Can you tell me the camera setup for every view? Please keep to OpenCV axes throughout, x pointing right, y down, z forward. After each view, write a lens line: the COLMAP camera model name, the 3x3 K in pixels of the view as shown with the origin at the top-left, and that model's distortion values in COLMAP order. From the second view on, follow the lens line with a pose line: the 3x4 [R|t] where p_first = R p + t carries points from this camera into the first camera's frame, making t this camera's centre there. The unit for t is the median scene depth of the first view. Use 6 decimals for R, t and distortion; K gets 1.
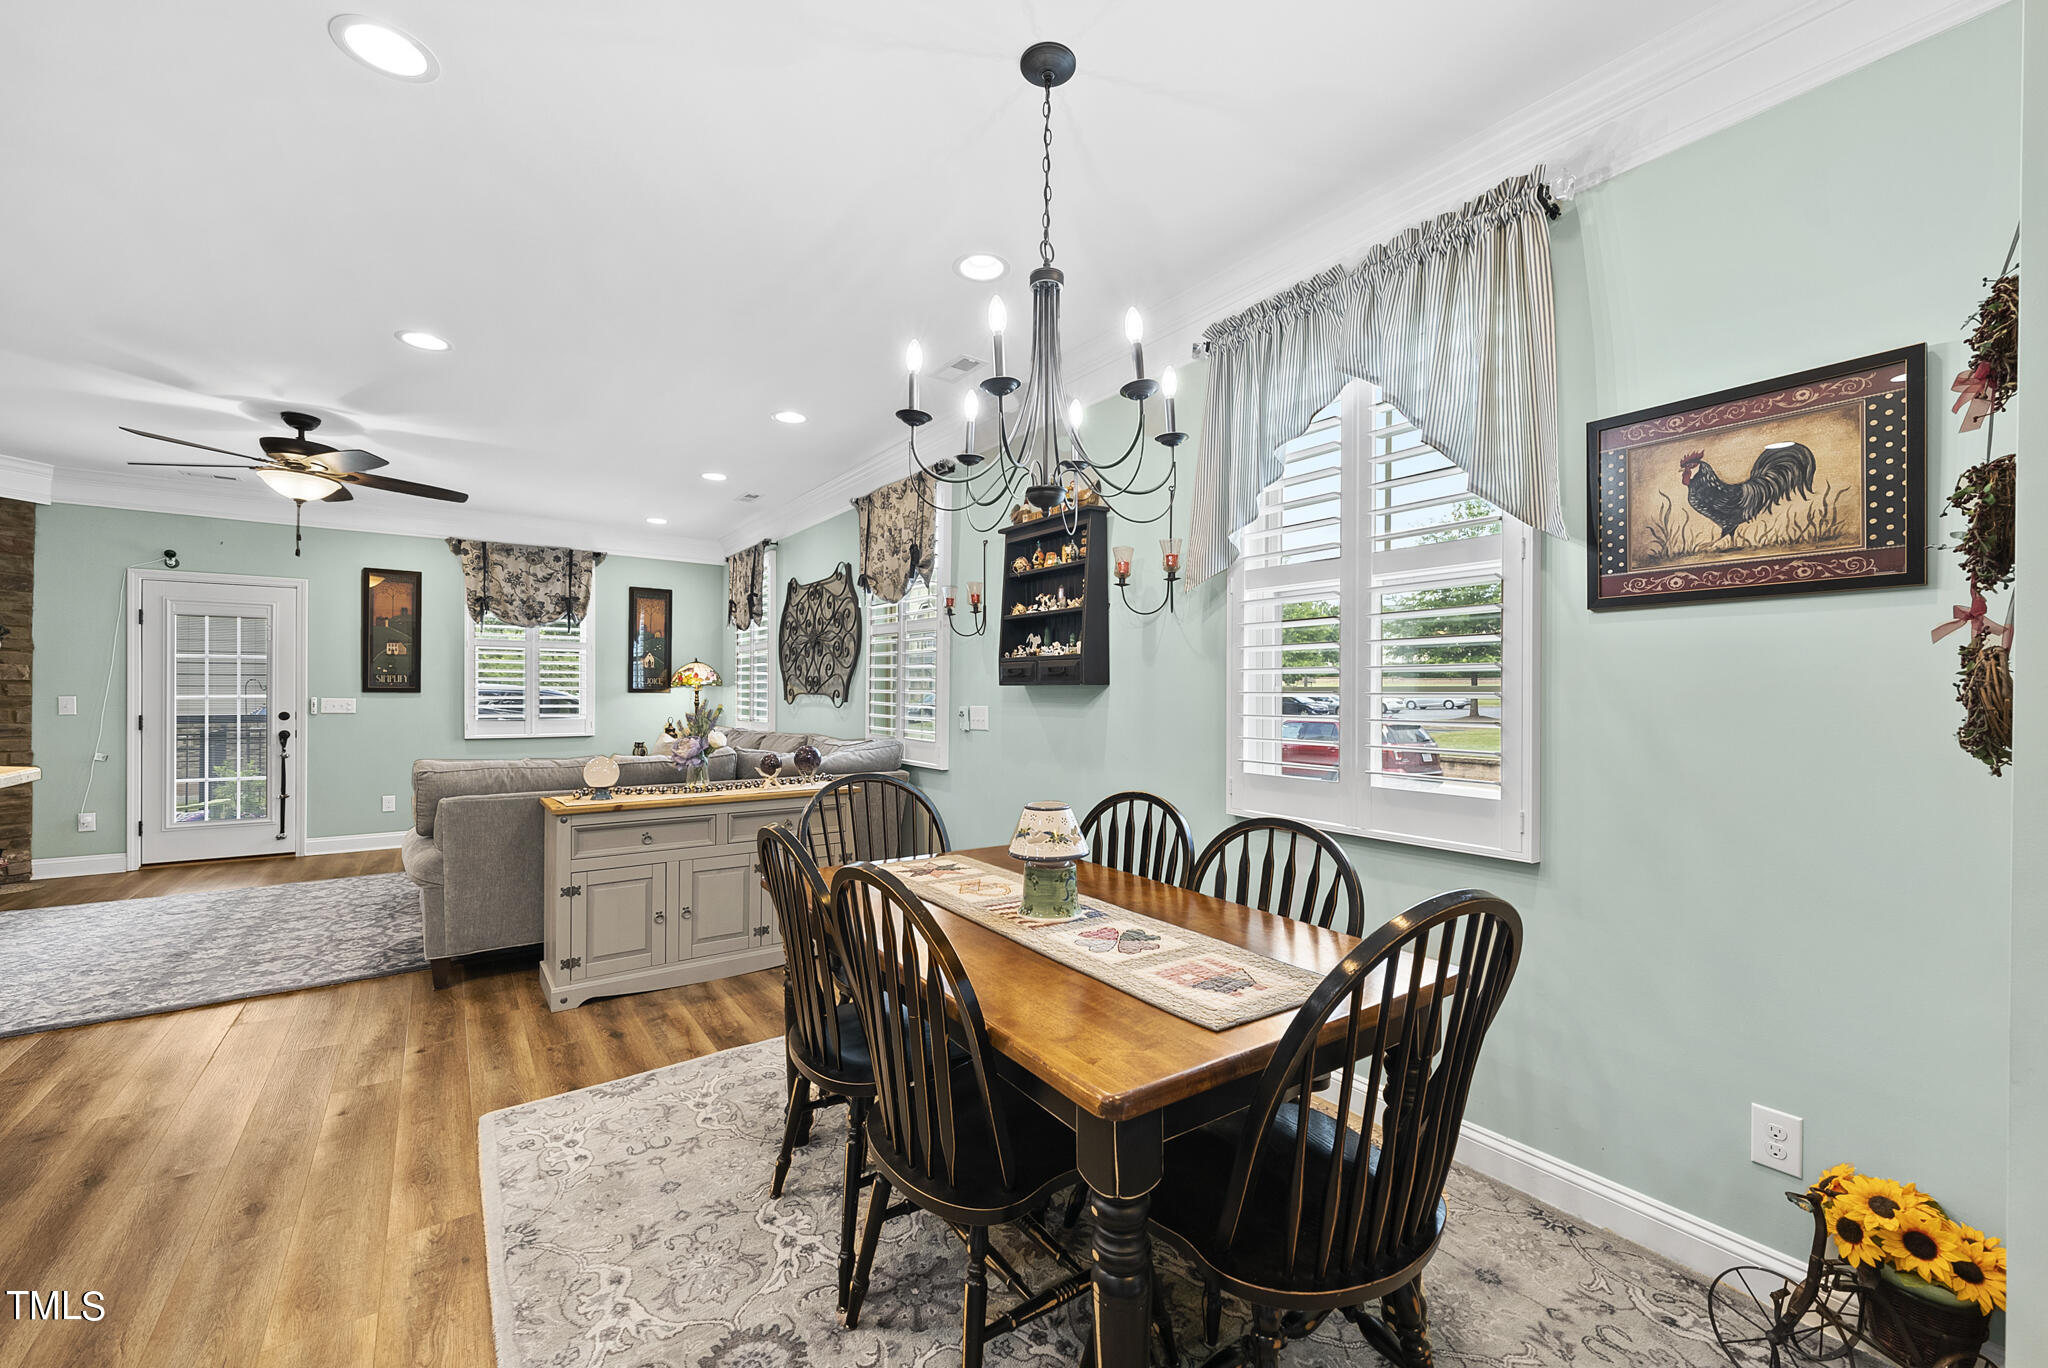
lens RADIAL K [[802.5, 0, 1027.6], [0, 802.5, 693.4], [0, 0, 1]] dist [-0.005006, 0.000140]
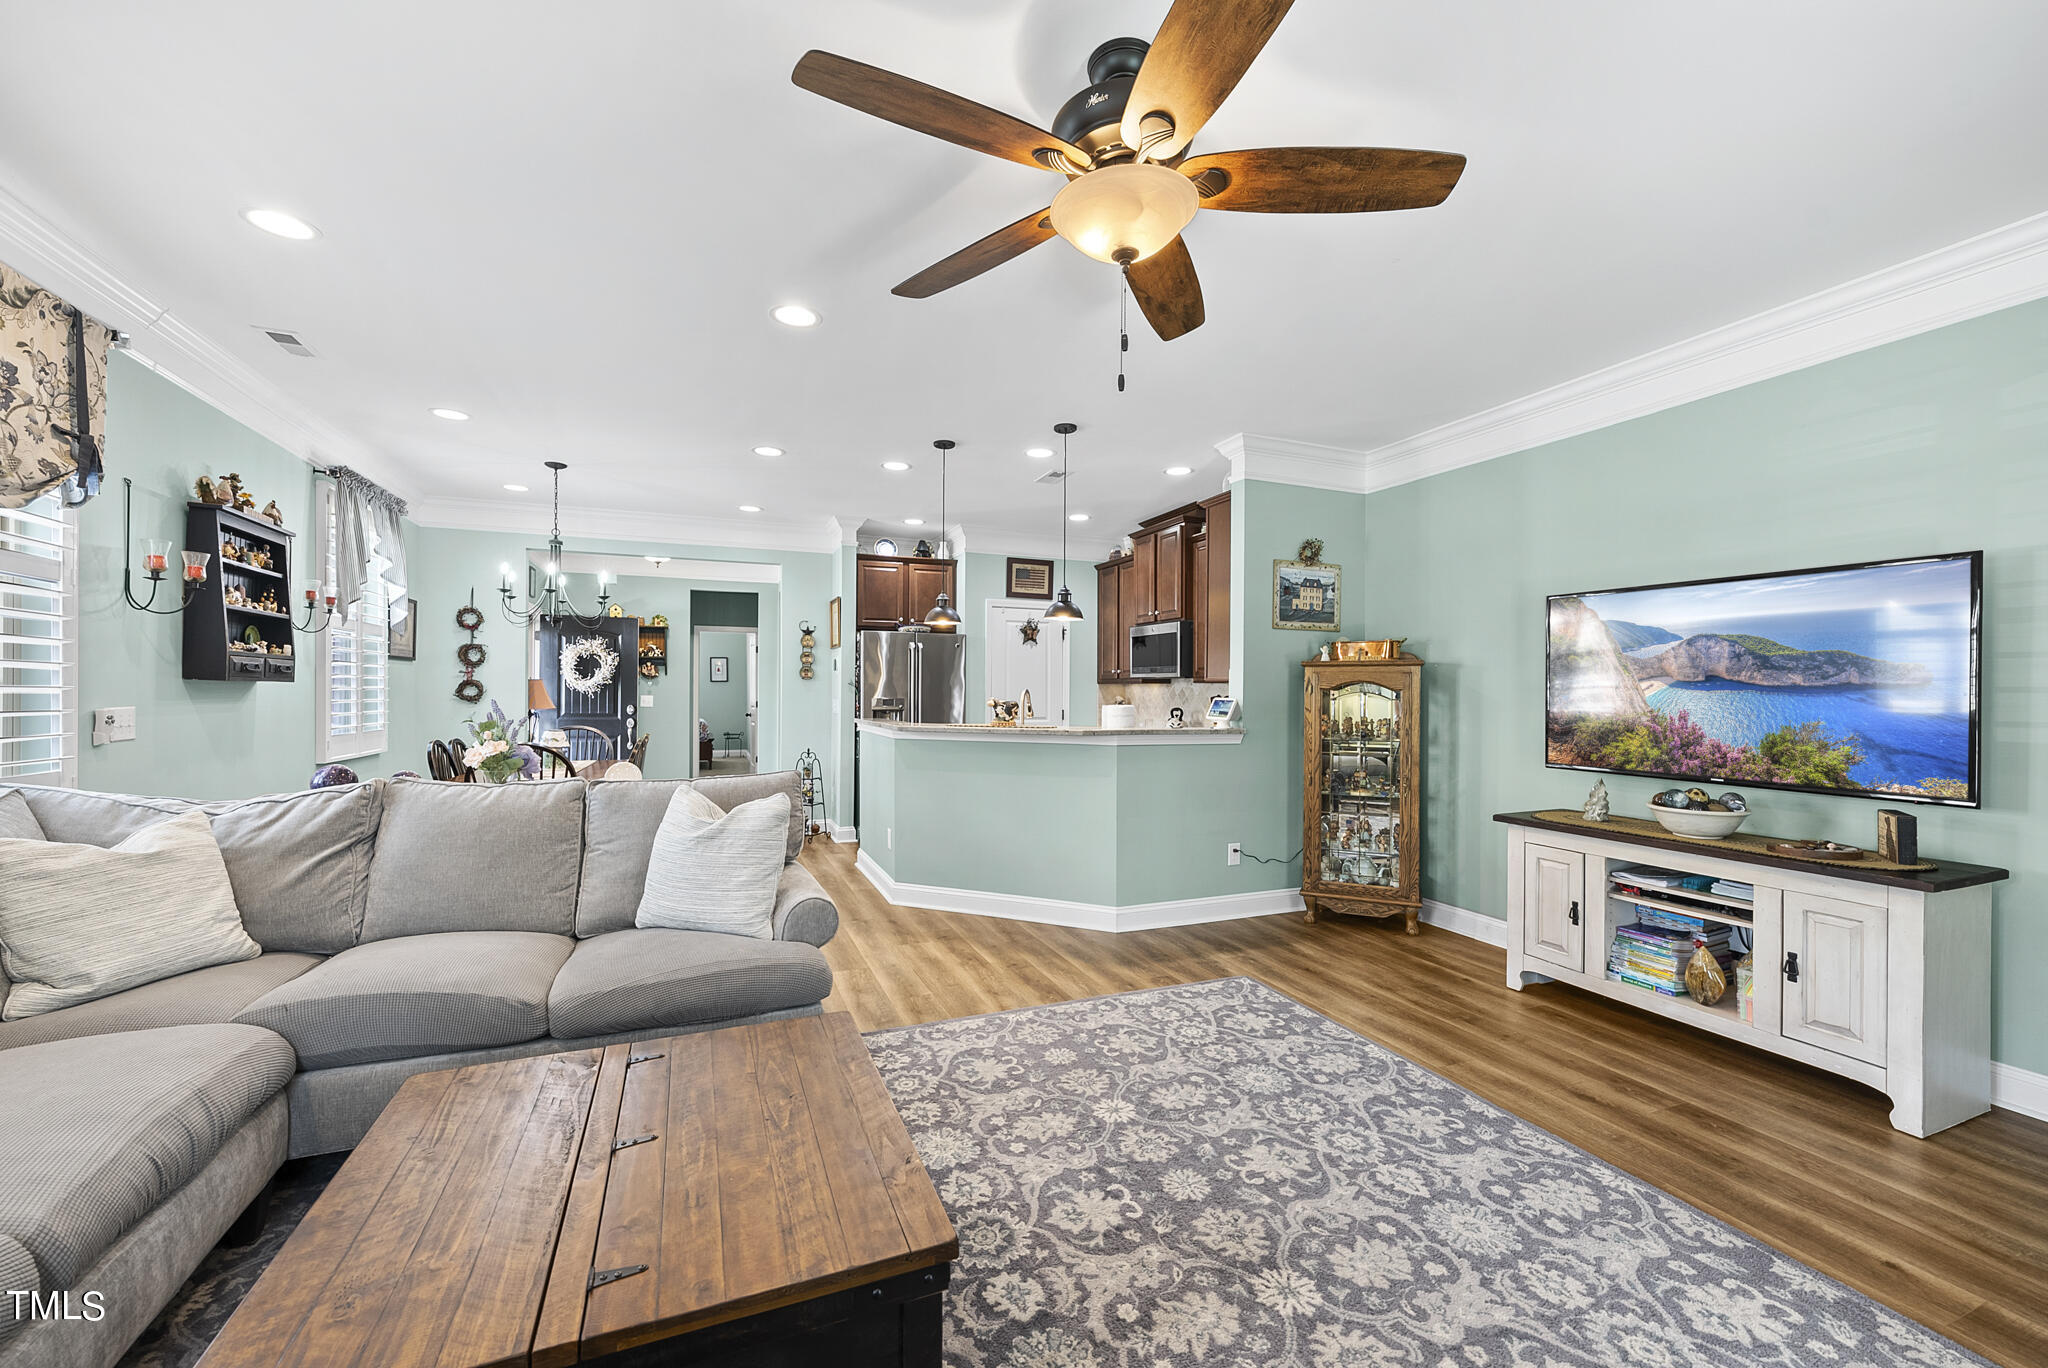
lens RADIAL K [[802.5, 0, 1030.3], [0, 802.5, 694.1], [0, 0, 1]] dist [-0.005006, 0.000140]
pose [[-0.971336, -0.012230, 0.237395, -0.799417], [-0.011515, 0.999924, 0.004396, -0.006644], [-0.237431, 0.001537, -0.971403, 1.182287]]
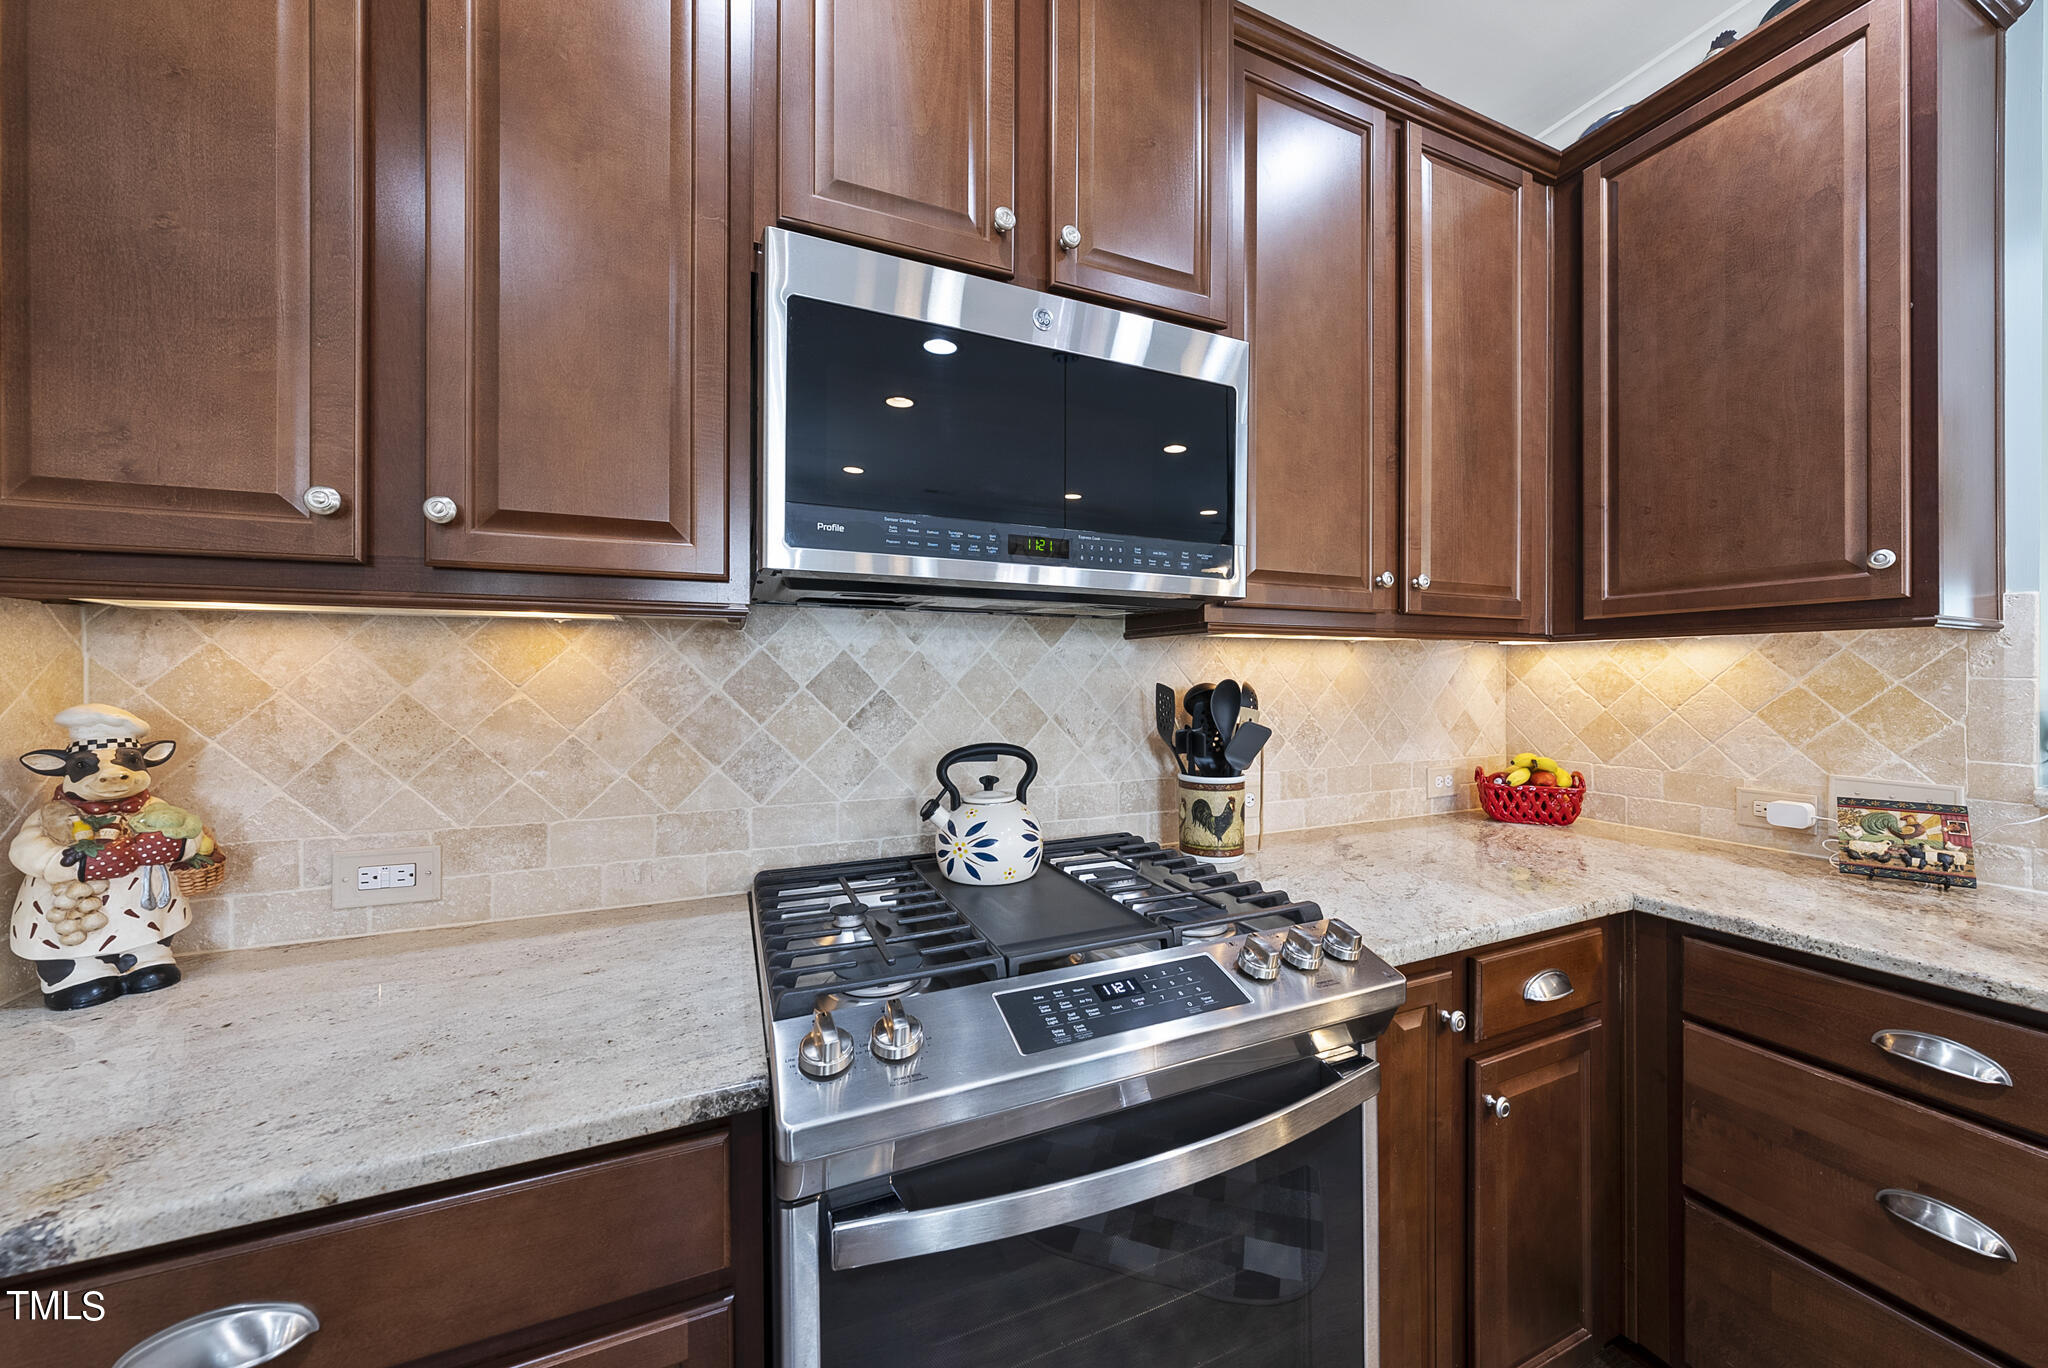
lens RADIAL K [[711.3, 0, 1022.7], [0, 711.3, 671.5], [0, 0, 1]] dist [-0.002410, 0.000705]
pose [[-0.217955, -0.012120, -0.975884, -0.496635], [-0.001301, 0.999926, -0.012128, -0.003268], [0.975958, -0.001374, -0.217954, -0.028532]]
